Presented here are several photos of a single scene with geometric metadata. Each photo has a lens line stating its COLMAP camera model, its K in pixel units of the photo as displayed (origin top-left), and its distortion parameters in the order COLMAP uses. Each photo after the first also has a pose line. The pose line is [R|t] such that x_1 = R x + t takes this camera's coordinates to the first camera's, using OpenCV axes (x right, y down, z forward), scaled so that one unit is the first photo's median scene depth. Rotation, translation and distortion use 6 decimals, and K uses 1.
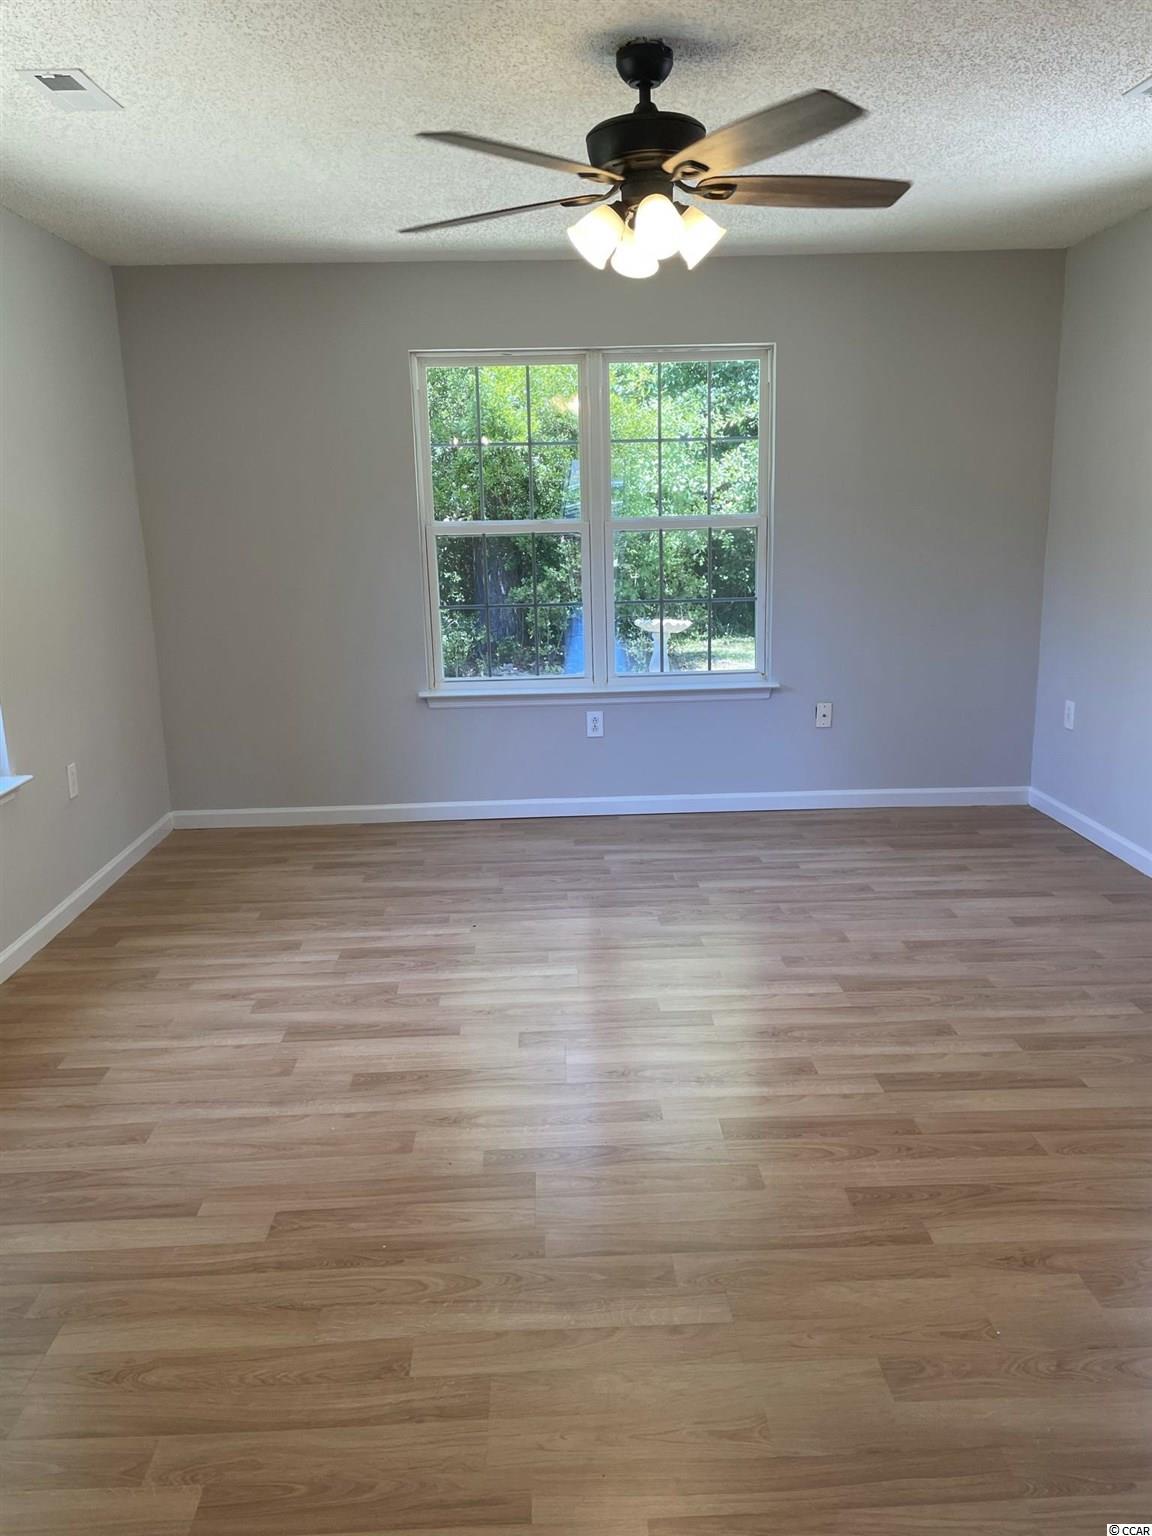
lens RADIAL K [[1157.4, 0, 576.5], [0, 1157.4, 758.8], [0, 0, 1]] dist [0.096079, -0.114509]
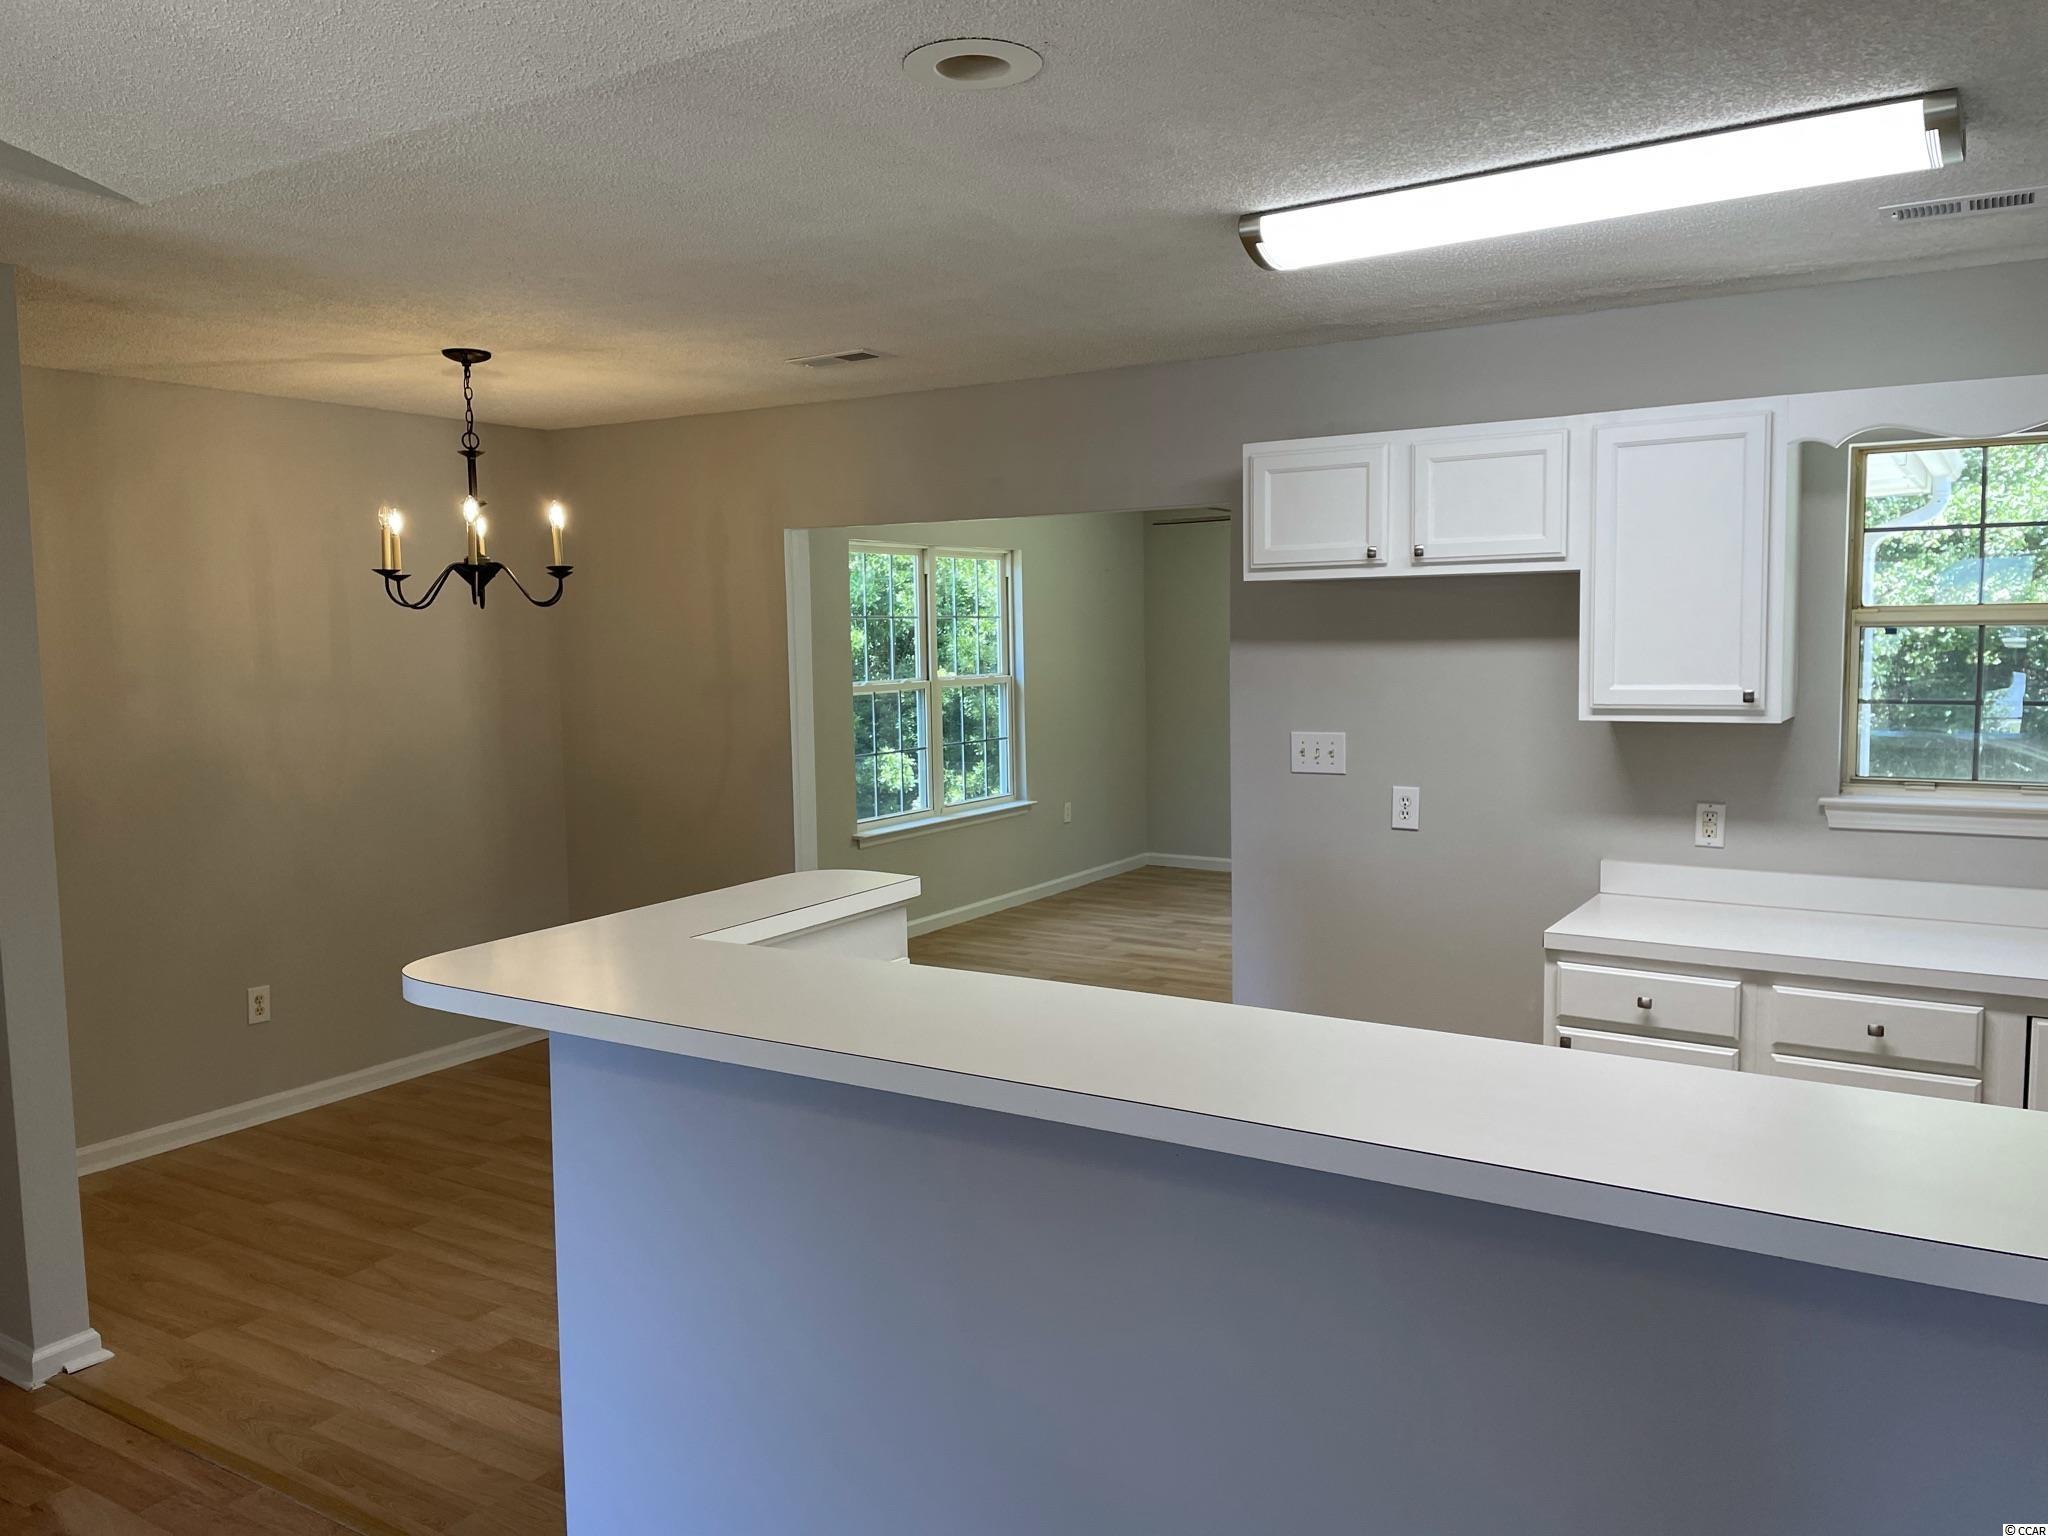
lens RADIAL K [[1543.2, 0, 1035.5], [0, 1543.2, 753.6], [0, 0, 1]] dist [0.096079, -0.114509]
pose [[0.830987, 0.058976, -0.553157, 0.921110], [-0.122611, 0.989328, -0.078715, 0.140565], [0.542612, 0.133234, 0.829350, -1.069610]]
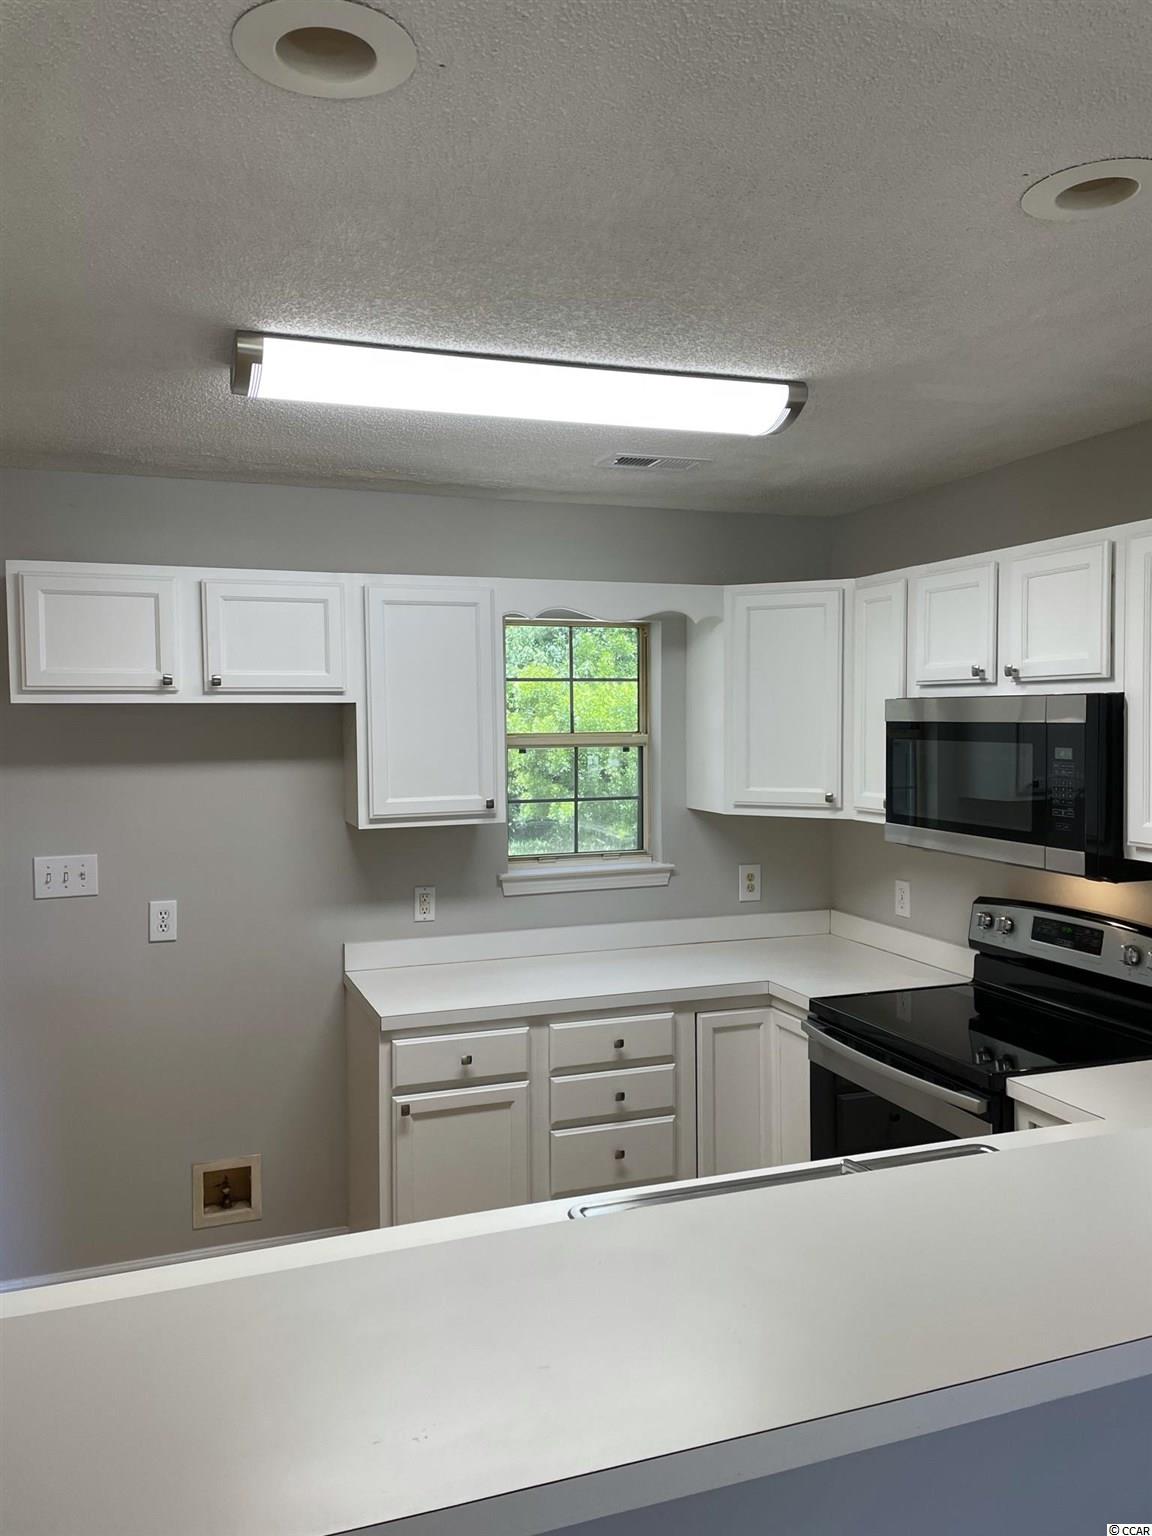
lens RADIAL K [[1157.4, 0, 571.7], [0, 1157.4, 760.2], [0, 0, 1]] dist [0.096079, -0.114509]
pose [[0.951529, 0.005449, 0.307509, 0.497371], [0.049470, 0.984113, -0.170514, 0.100739], [-0.303553, 0.177462, 0.936143, -0.922646]]
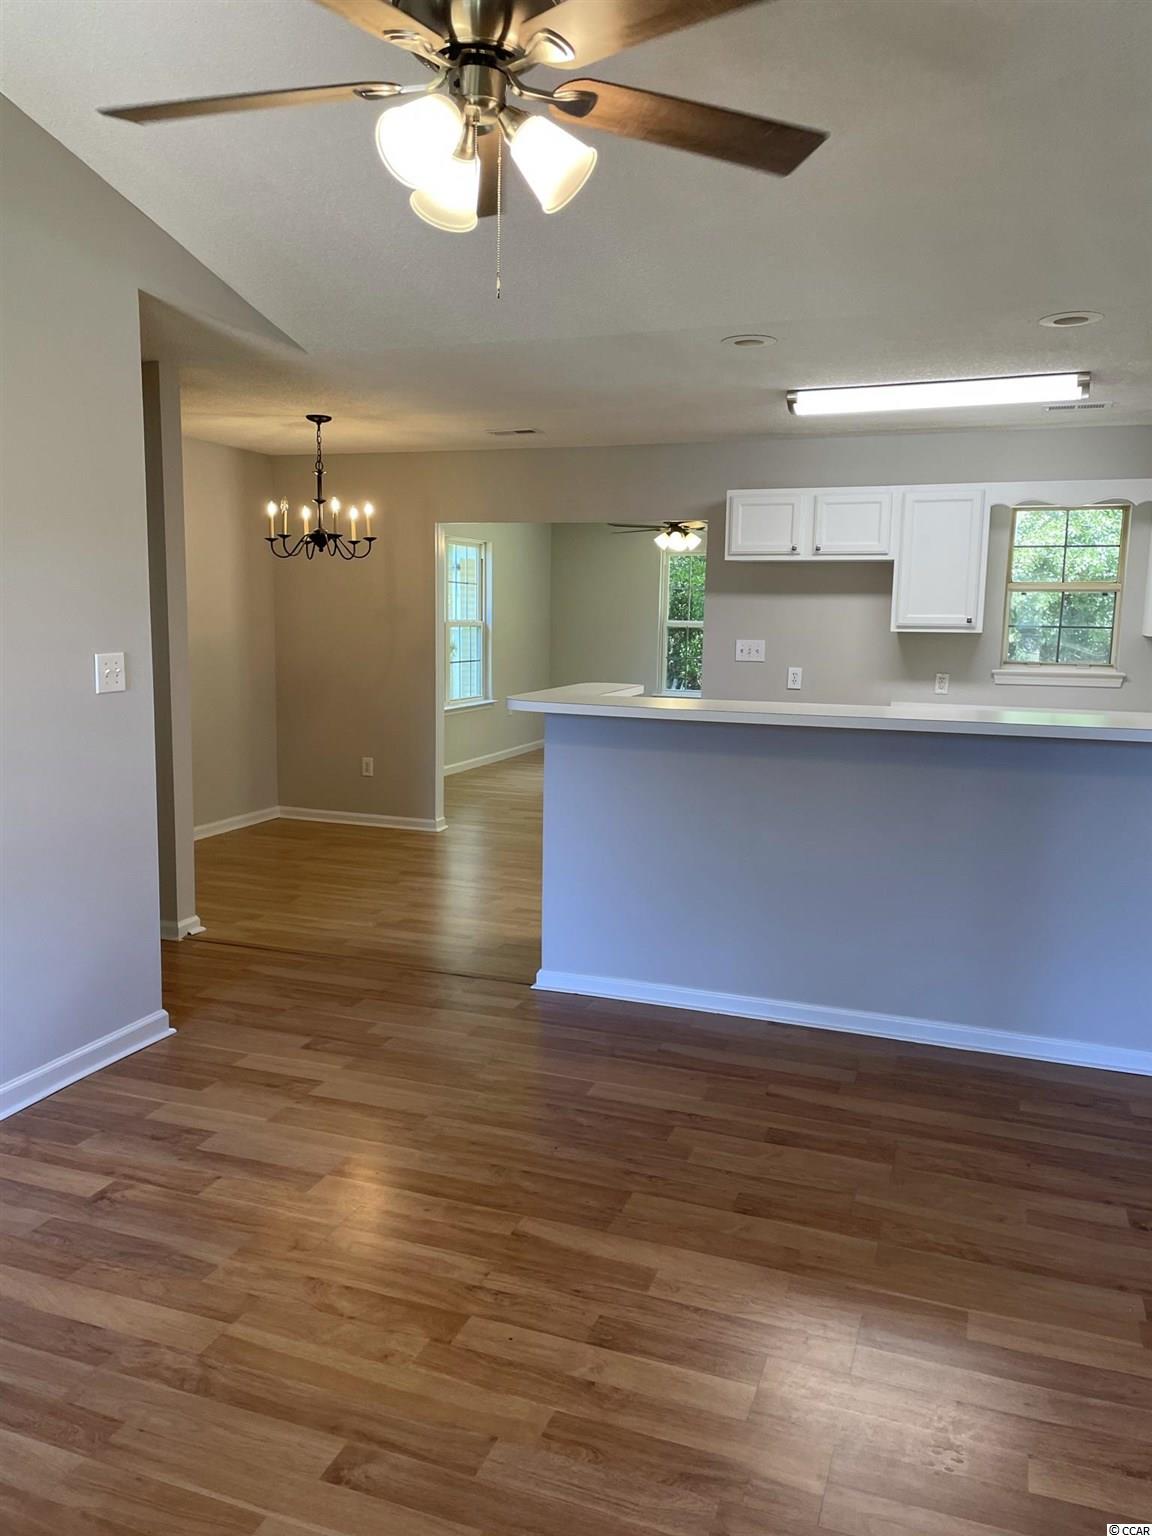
lens RADIAL K [[1157.4, 0, 568.2], [0, 1157.4, 769.2], [0, 0, 1]] dist [0.096079, -0.114509]
pose [[0.924104, 0.092758, -0.370713, 0.850028], [-0.119661, 0.991545, -0.050188, 0.334848], [0.362923, 0.090739, 0.927390, -1.733300]]
